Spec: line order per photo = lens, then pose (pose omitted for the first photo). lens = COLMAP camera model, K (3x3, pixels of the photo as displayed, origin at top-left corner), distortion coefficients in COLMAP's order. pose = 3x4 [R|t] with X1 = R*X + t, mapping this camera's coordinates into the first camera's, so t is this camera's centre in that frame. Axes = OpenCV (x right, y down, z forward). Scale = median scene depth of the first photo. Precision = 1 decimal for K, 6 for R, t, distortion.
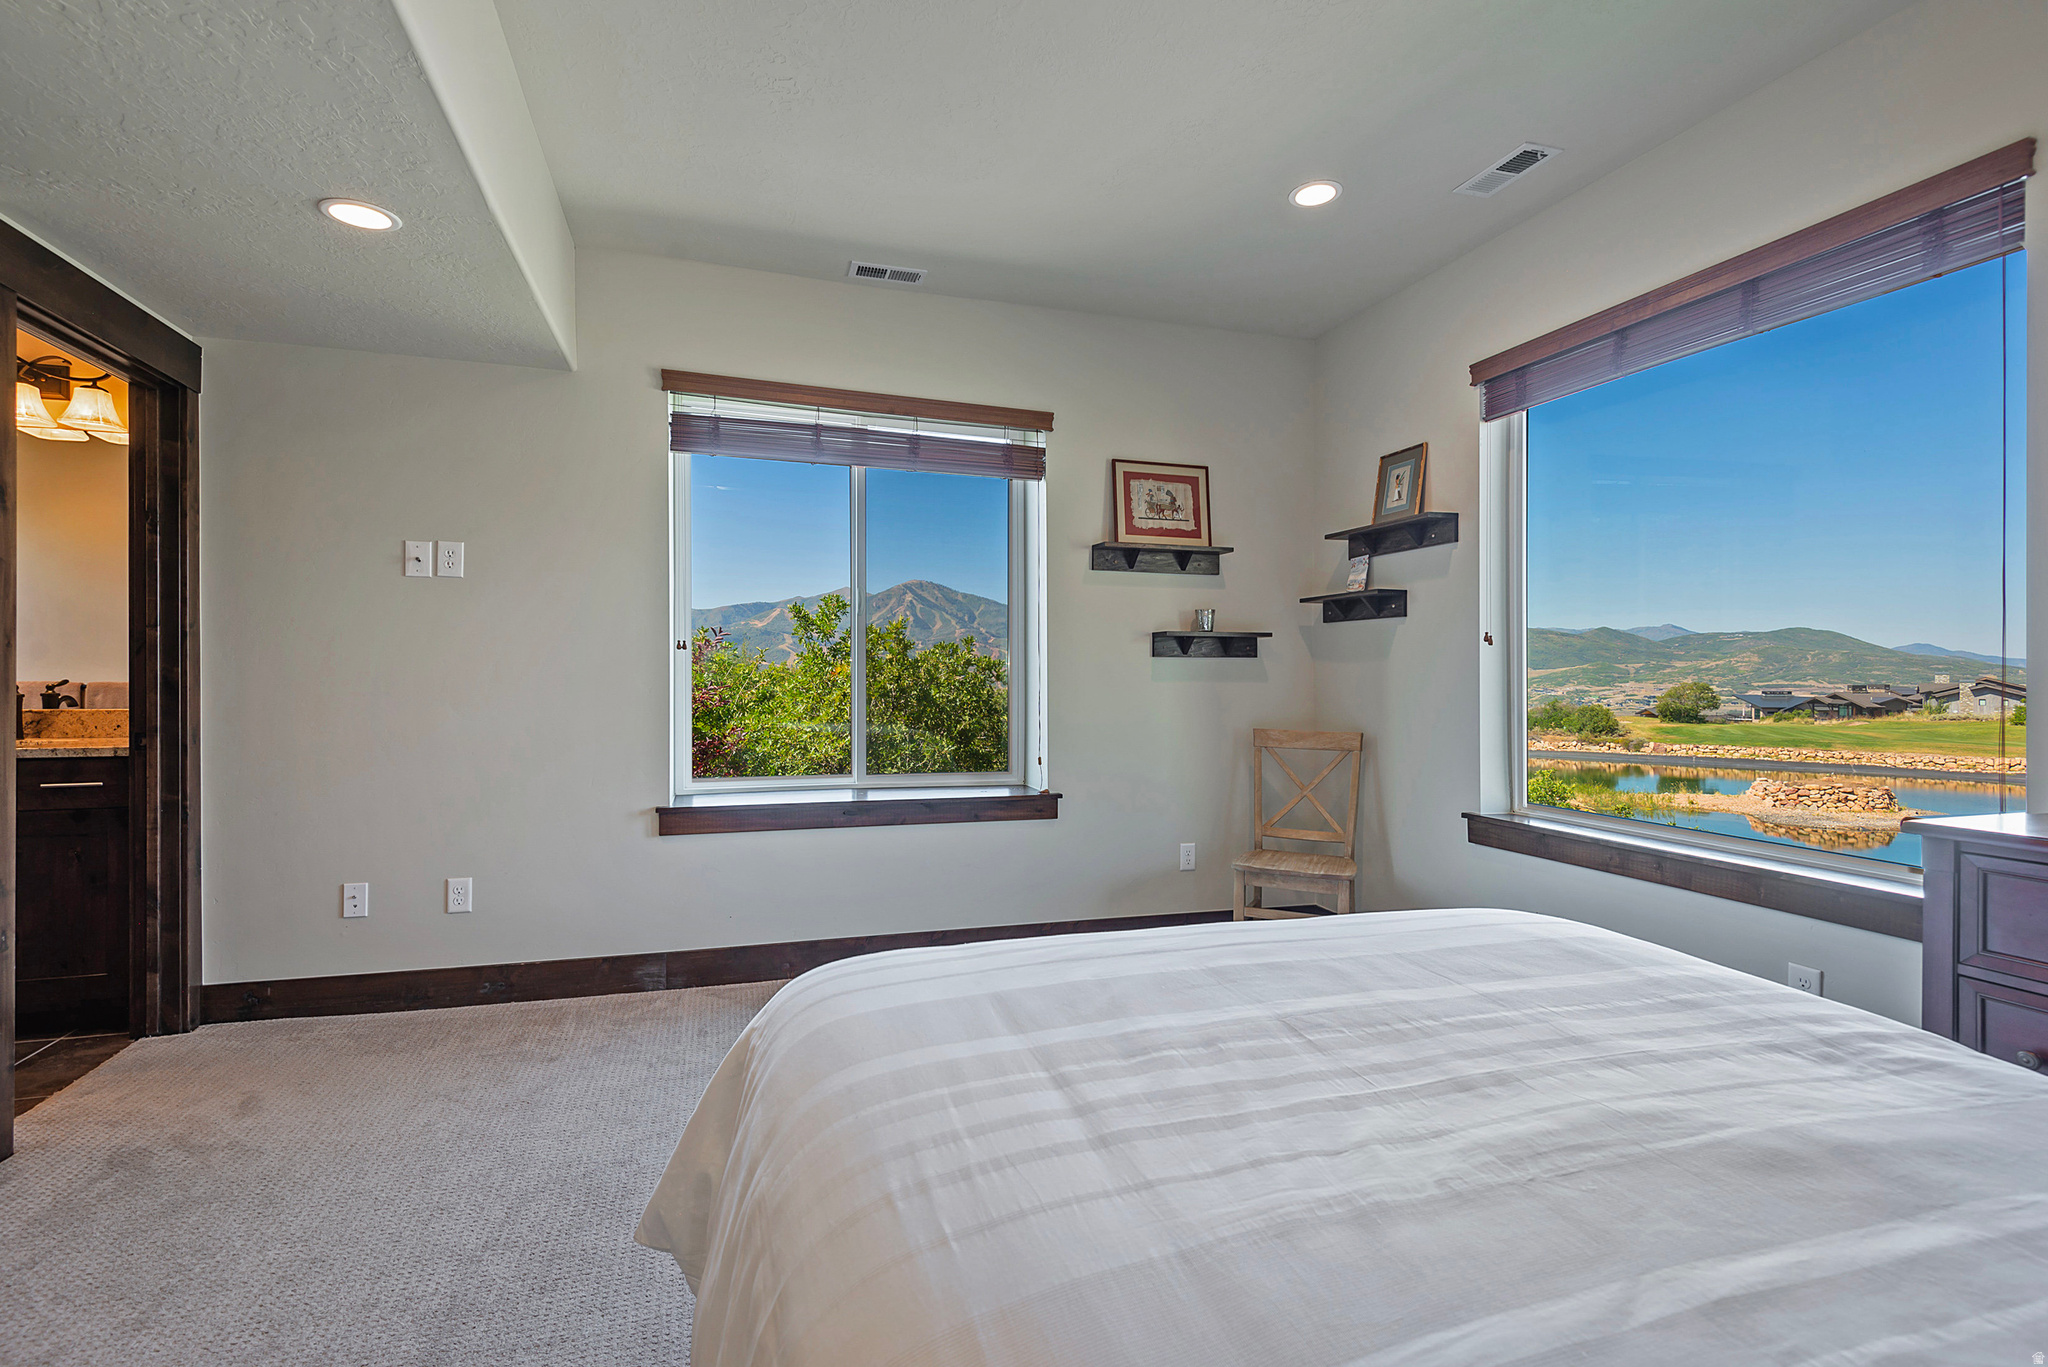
lens RADIAL K [[926.9, 0, 1038.1], [0, 926.9, 670.7], [0, 0, 1]] dist [0.040743, -0.022020]
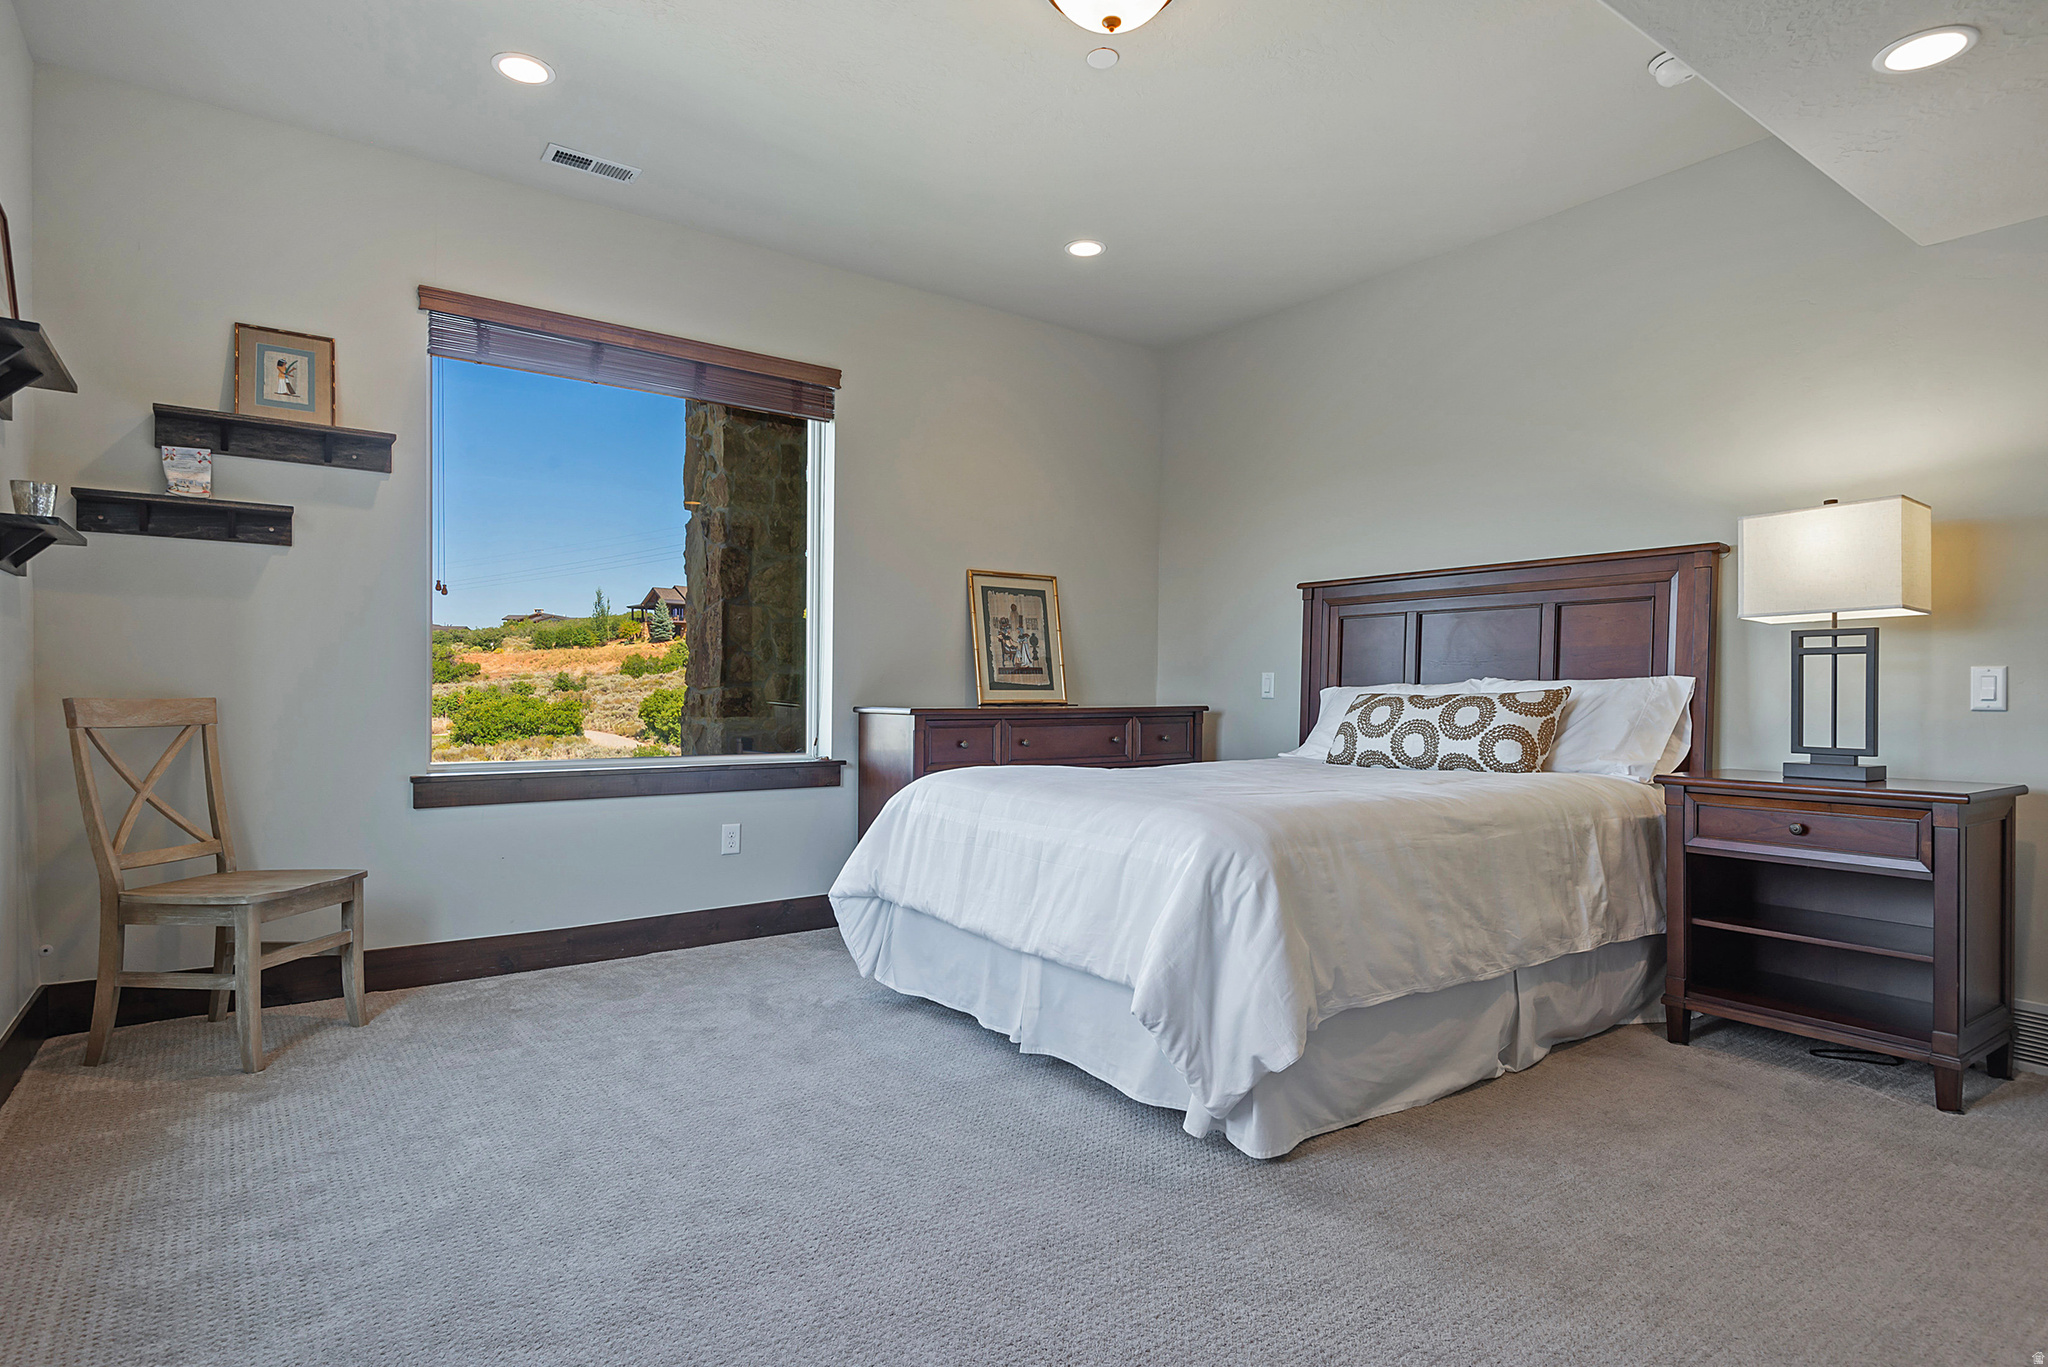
lens RADIAL K [[1041.0, 0, 1025.6], [0, 1041.0, 693.8], [0, 0, 1]] dist [0.043486, -0.043690]
pose [[-0.303853, -0.017620, 0.952556, -0.609424], [-0.020102, 0.999725, 0.012080, 0.041294], [-0.952507, -0.015477, -0.304124, 0.647926]]
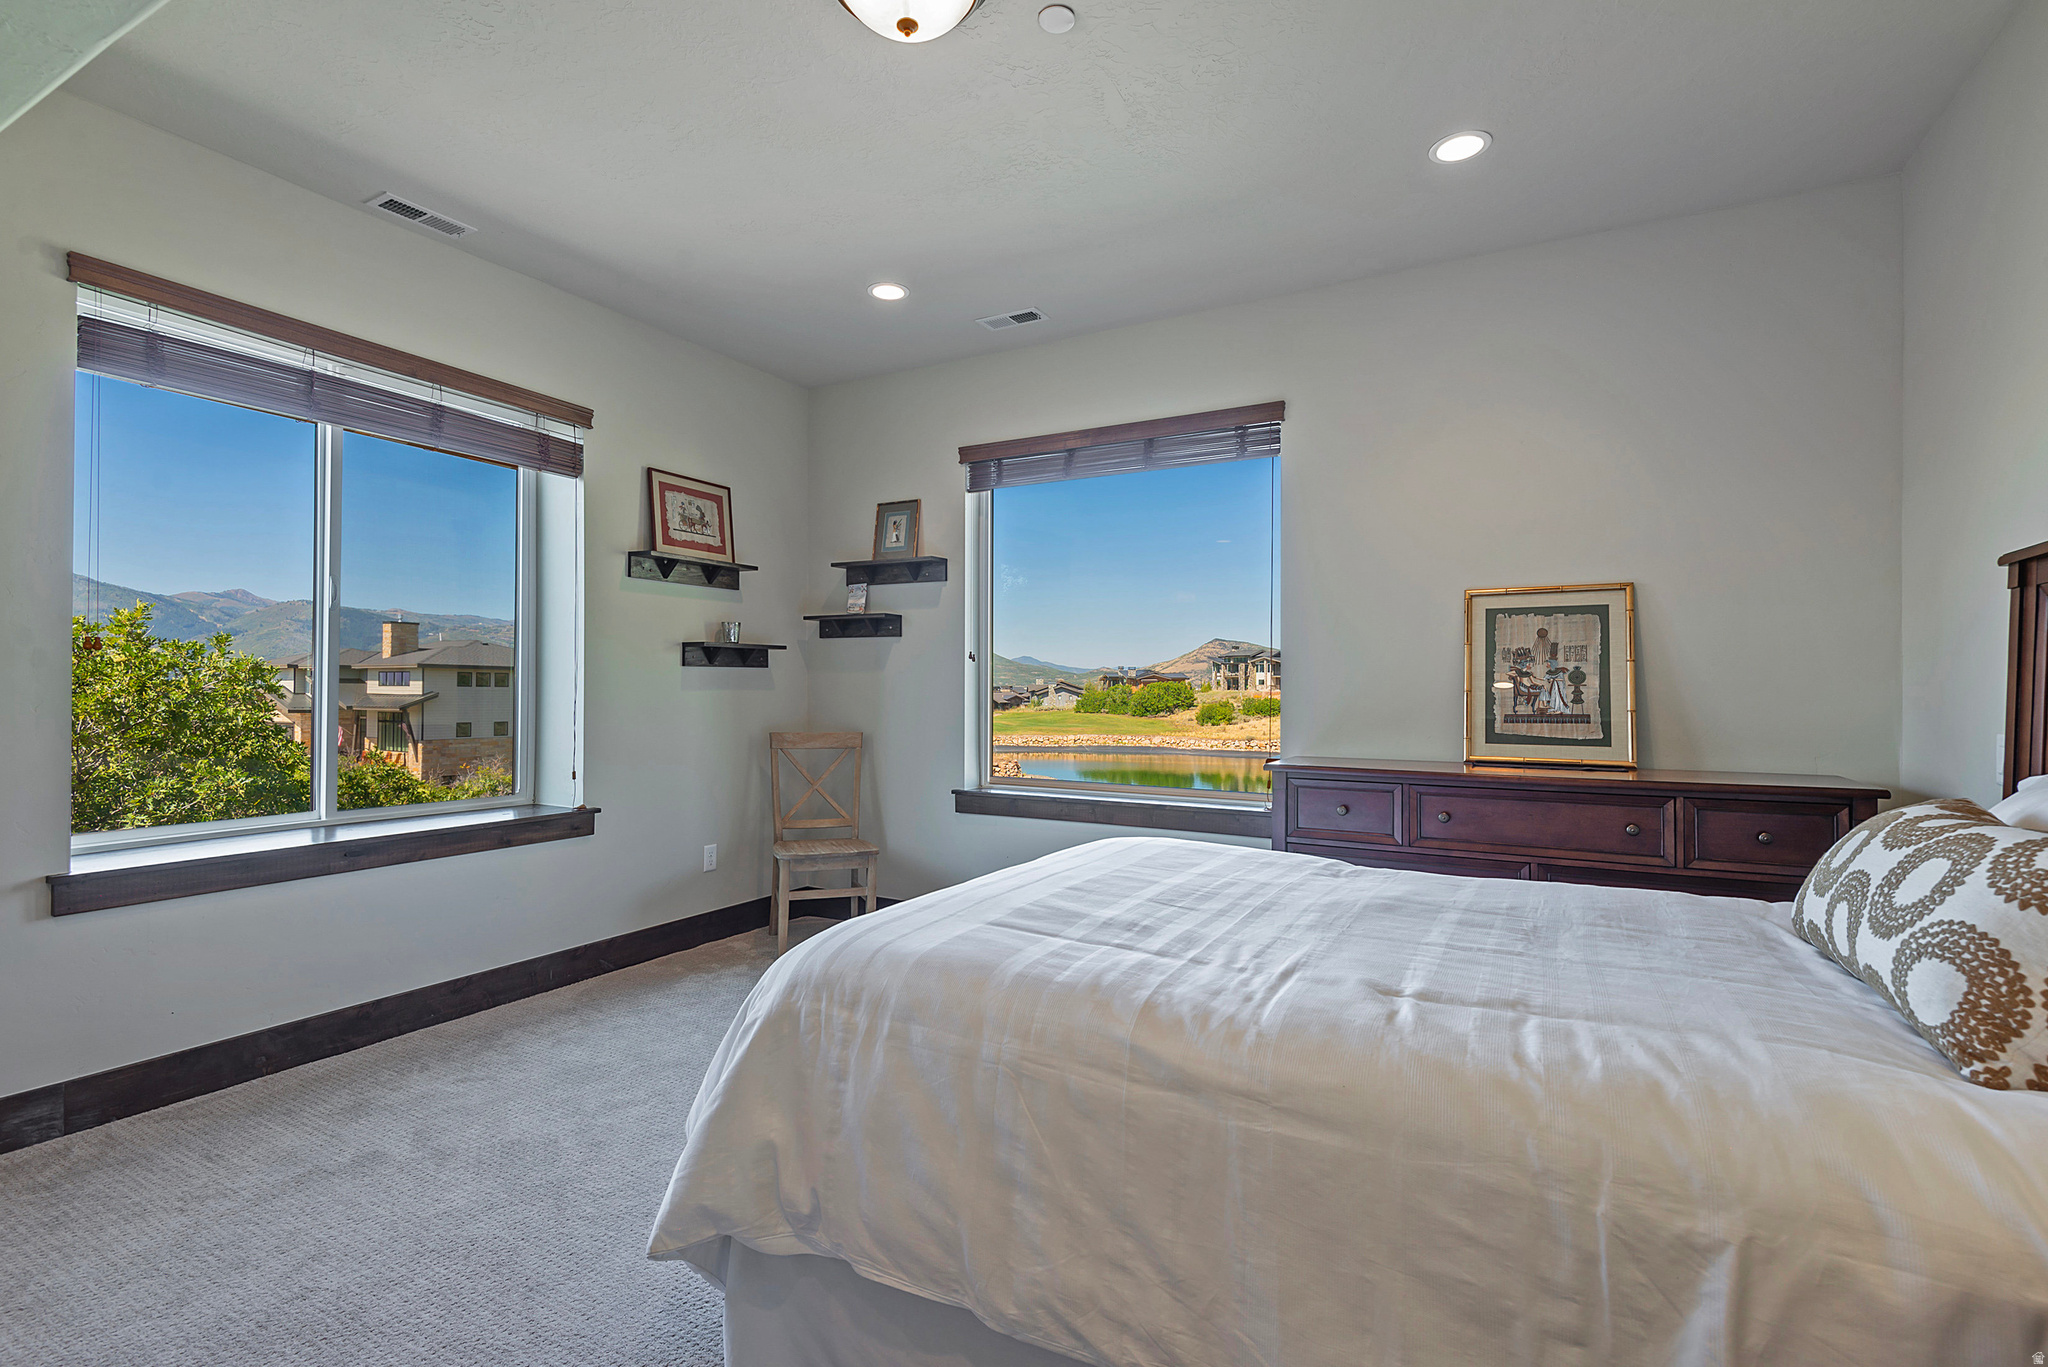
lens RADIAL K [[926.9, 0, 1038.1], [0, 926.9, 670.7], [0, 0, 1]] dist [0.040743, -0.022020]
pose [[0.719690, 0.007821, 0.694251, -0.314519], [-0.005589, 0.999969, -0.005471, -0.006561], [-0.694273, 0.000057, 0.719712, -0.011816]]
